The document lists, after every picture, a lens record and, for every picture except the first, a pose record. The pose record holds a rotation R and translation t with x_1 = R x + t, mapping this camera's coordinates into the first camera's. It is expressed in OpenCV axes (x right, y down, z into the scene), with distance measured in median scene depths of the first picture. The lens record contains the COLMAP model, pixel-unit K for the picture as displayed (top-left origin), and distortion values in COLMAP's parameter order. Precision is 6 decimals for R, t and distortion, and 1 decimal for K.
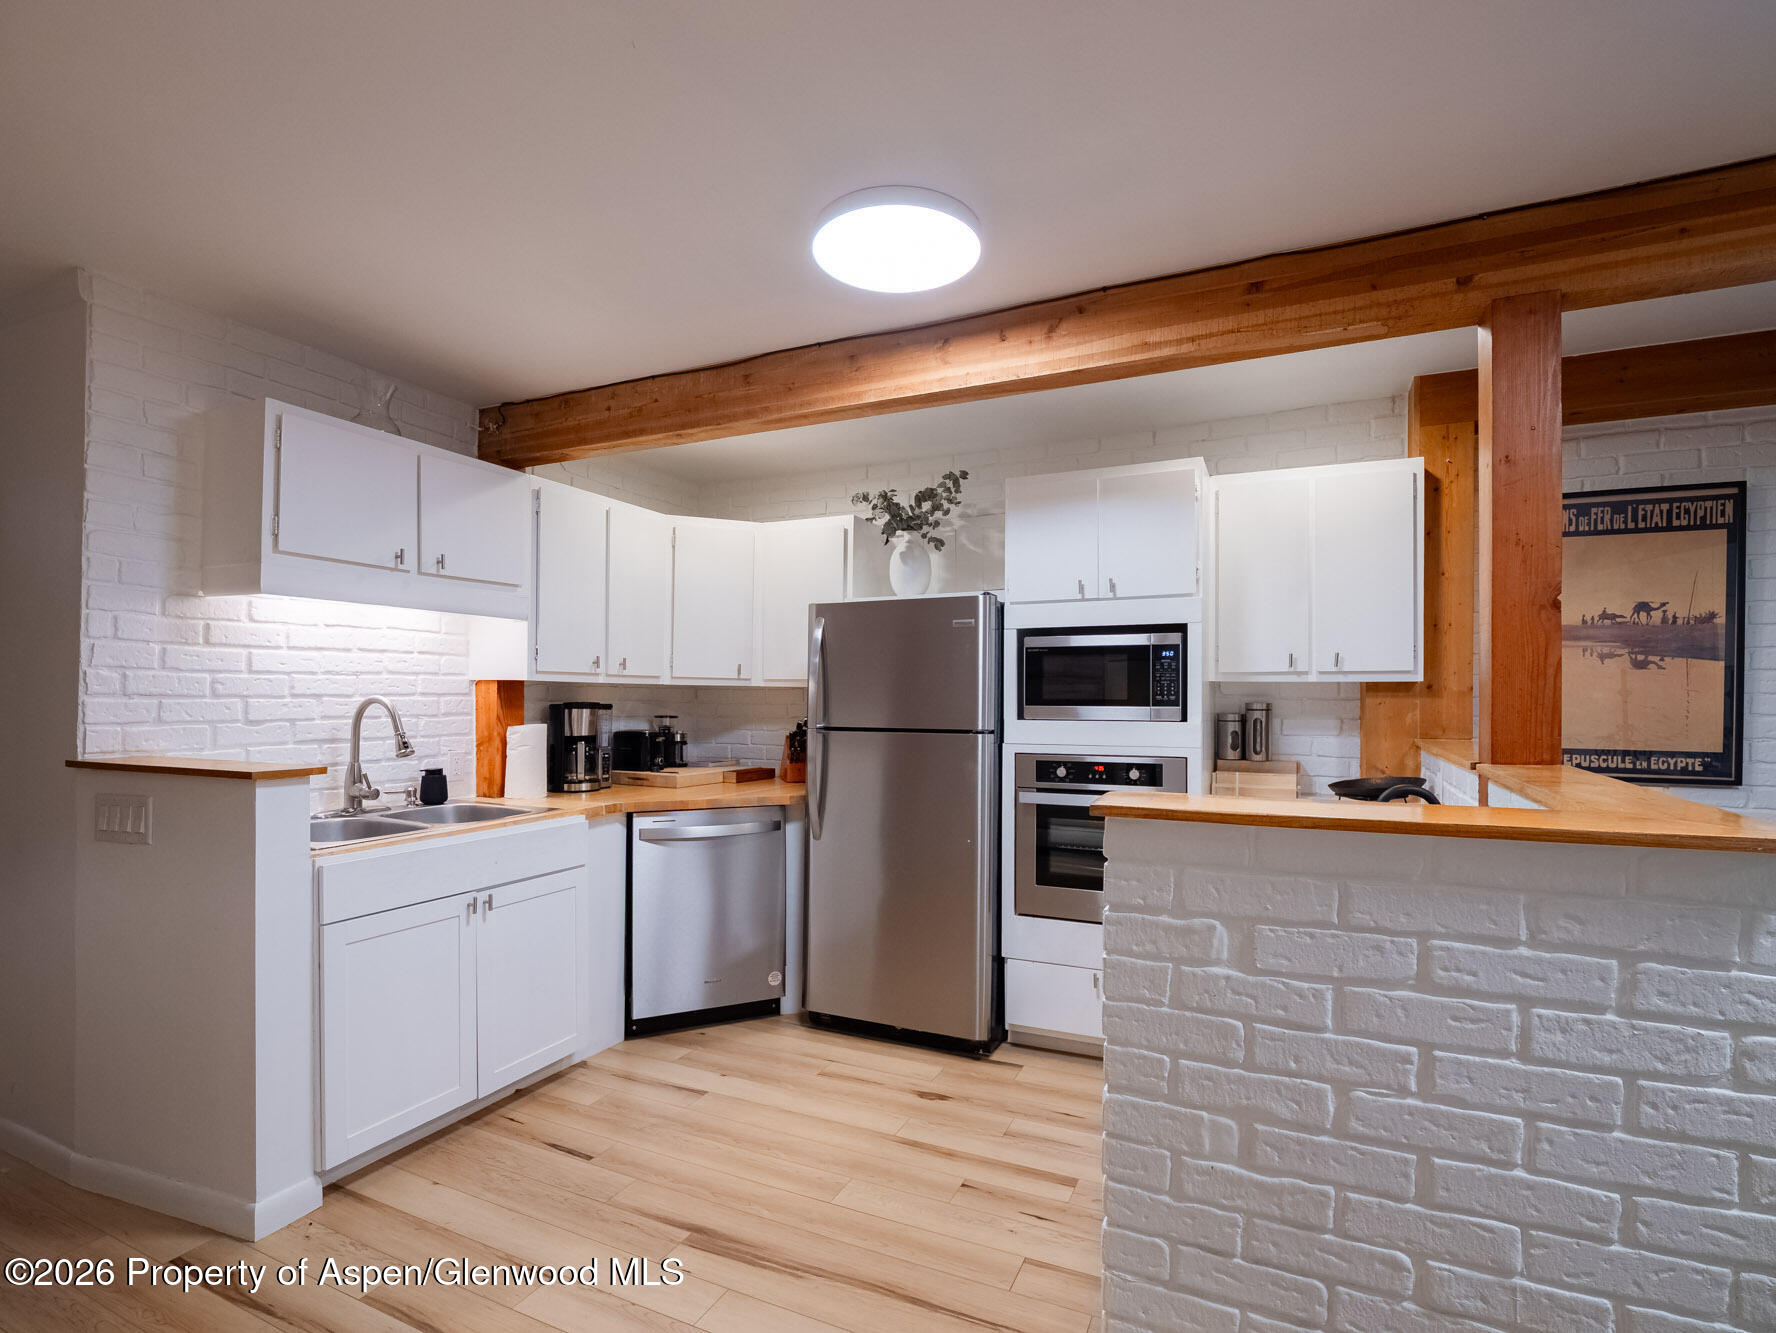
lens RADIAL K [[872.0, 0, 904.4], [0, 872.0, 698.2], [0, 0, 1]] dist [-0.004570, -0.008072]
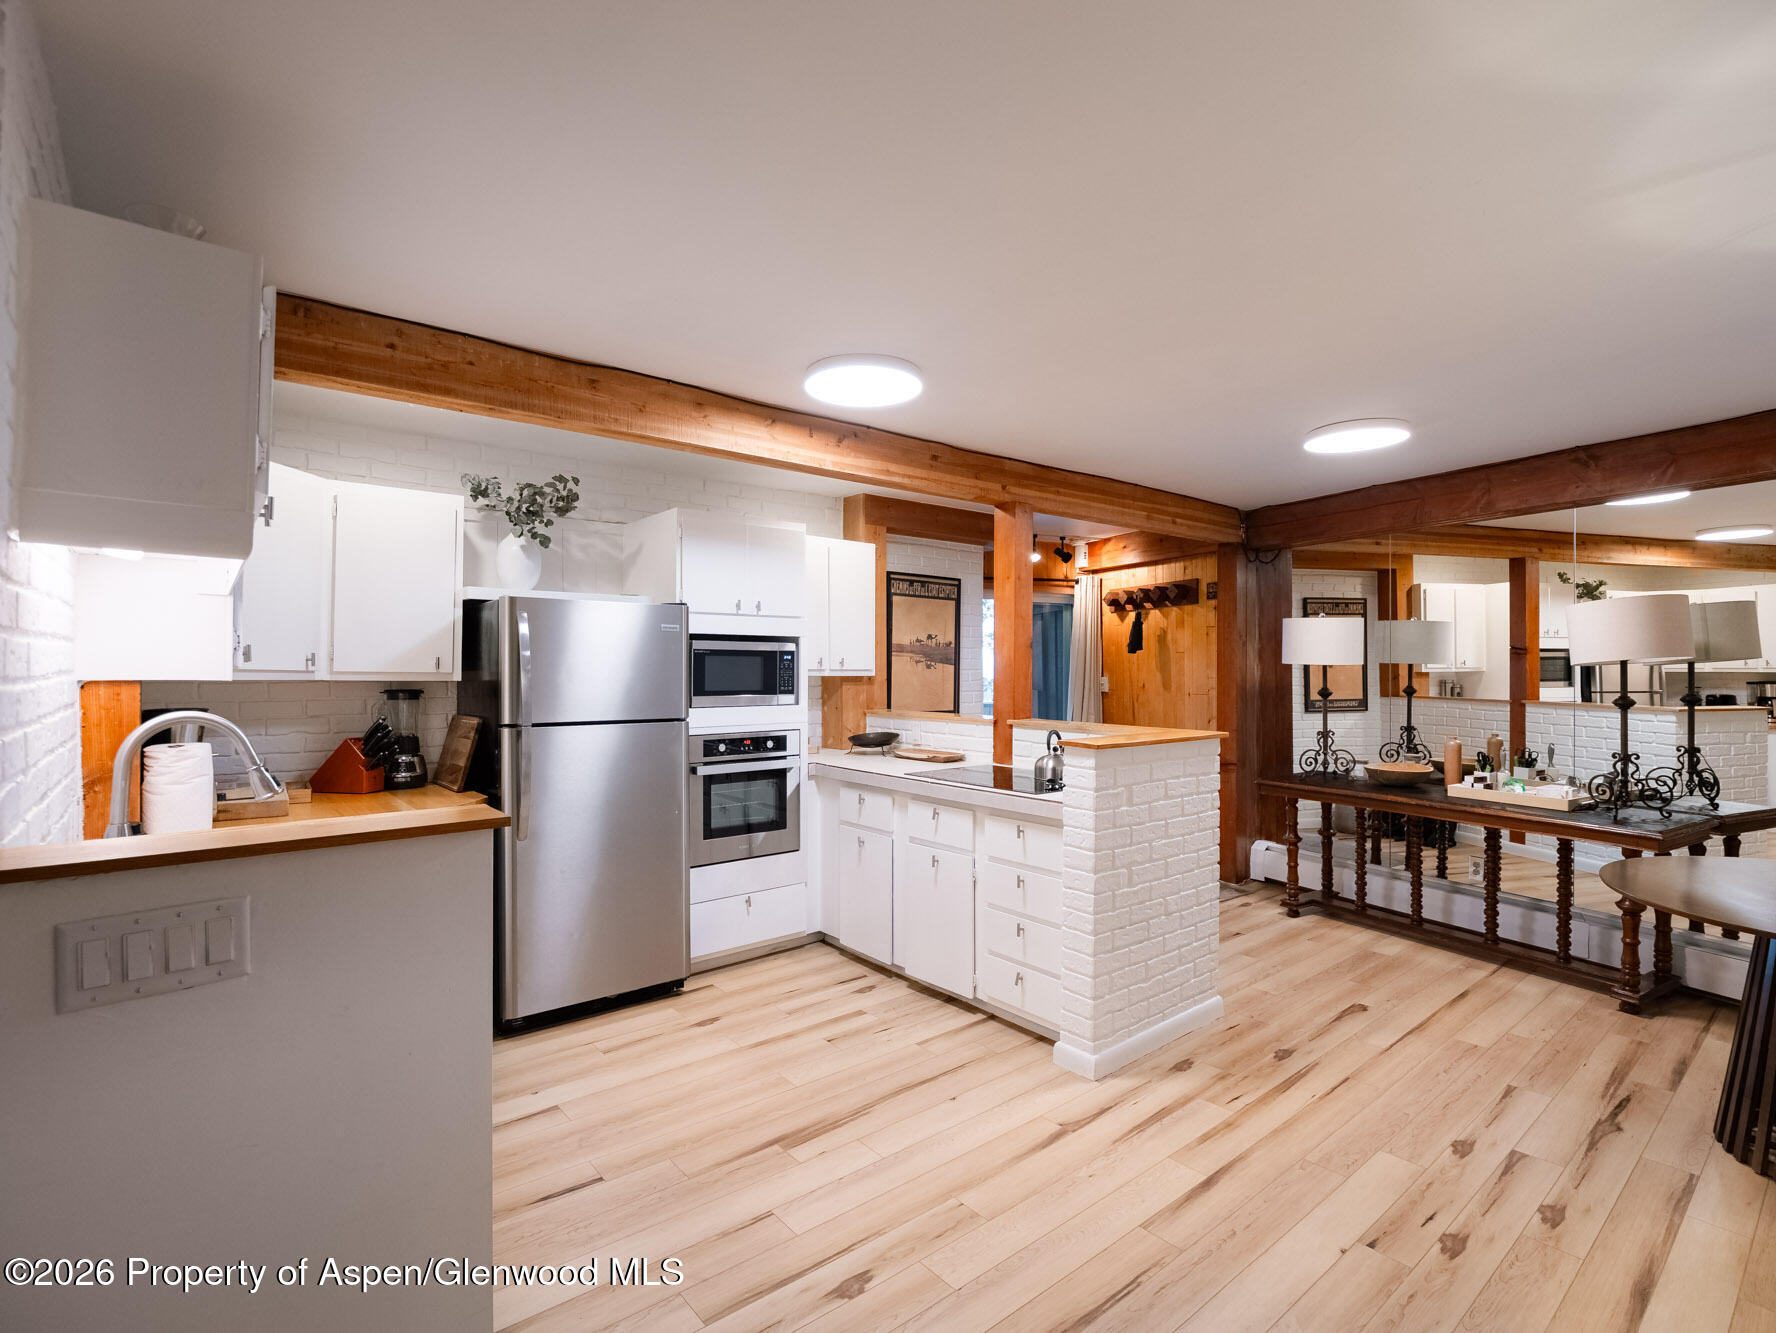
lens RADIAL K [[856.7, 0, 888.0], [0, 856.7, 666.5], [0, 0, 1]] dist [-0.003963, -0.007834]
pose [[0.431978, 0.003210, 0.901878, -0.936669], [0.001348, 0.999990, -0.004204, -0.031690], [-0.901883, 0.003032, 0.431970, 0.259639]]
